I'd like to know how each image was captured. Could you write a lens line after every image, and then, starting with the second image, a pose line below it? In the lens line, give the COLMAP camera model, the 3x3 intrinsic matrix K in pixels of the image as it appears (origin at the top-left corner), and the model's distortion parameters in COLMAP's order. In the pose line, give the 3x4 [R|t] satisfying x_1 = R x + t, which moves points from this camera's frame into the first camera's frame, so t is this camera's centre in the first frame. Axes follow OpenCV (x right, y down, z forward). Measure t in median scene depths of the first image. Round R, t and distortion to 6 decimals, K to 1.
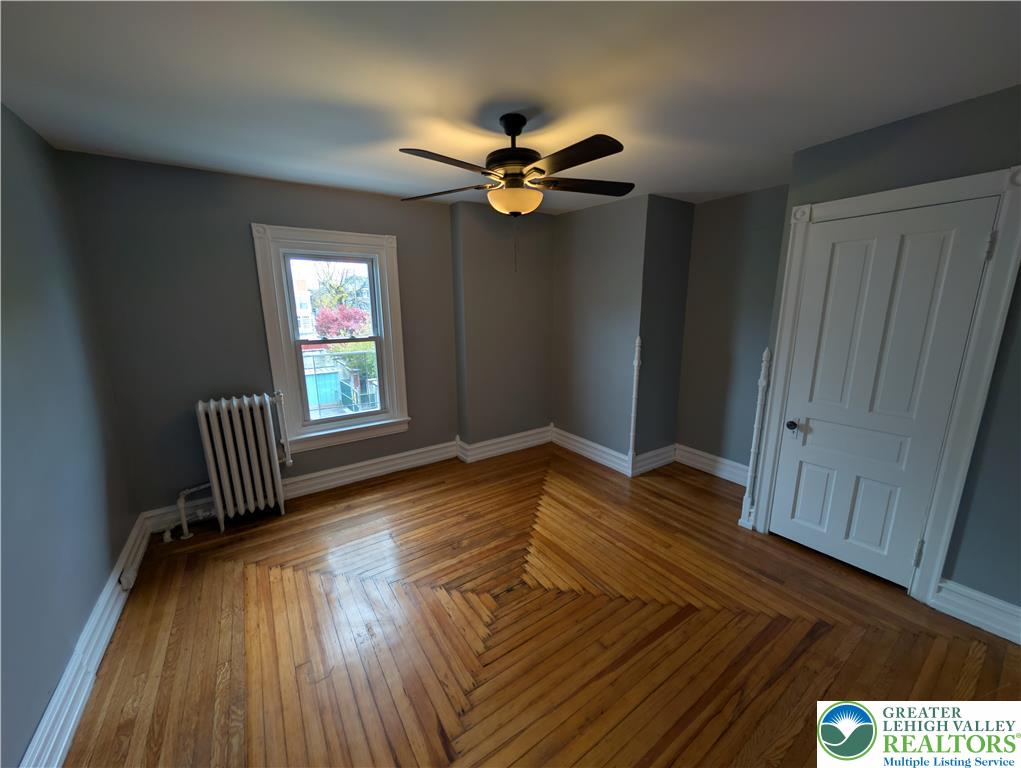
lens RADIAL K [[384.6, 0, 510.8], [0, 384.6, 389.0], [0, 0, 1]] dist [-0.001516, 0.000775]
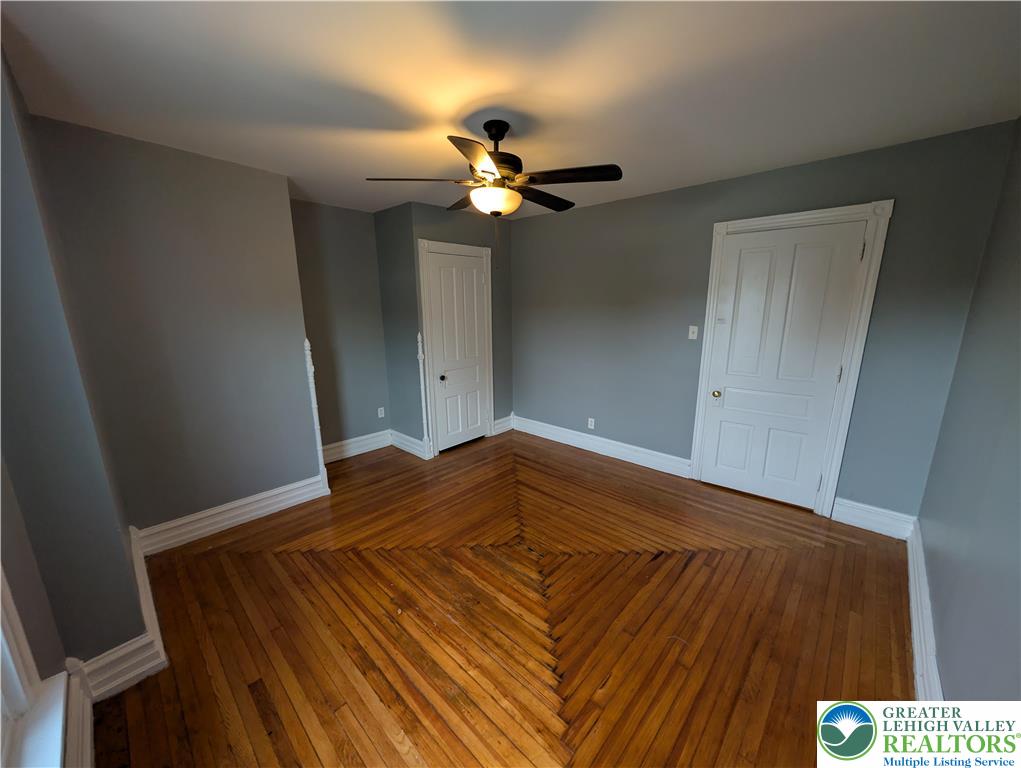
lens RADIAL K [[384.6, 0, 516.7], [0, 384.6, 389.4], [0, 0, 1]] dist [-0.001516, 0.000775]
pose [[-0.218926, -0.207346, 0.953456, -0.808264], [0.217512, 0.942202, 0.254842, -0.185887], [-0.951189, 0.263180, -0.161173, 0.900235]]
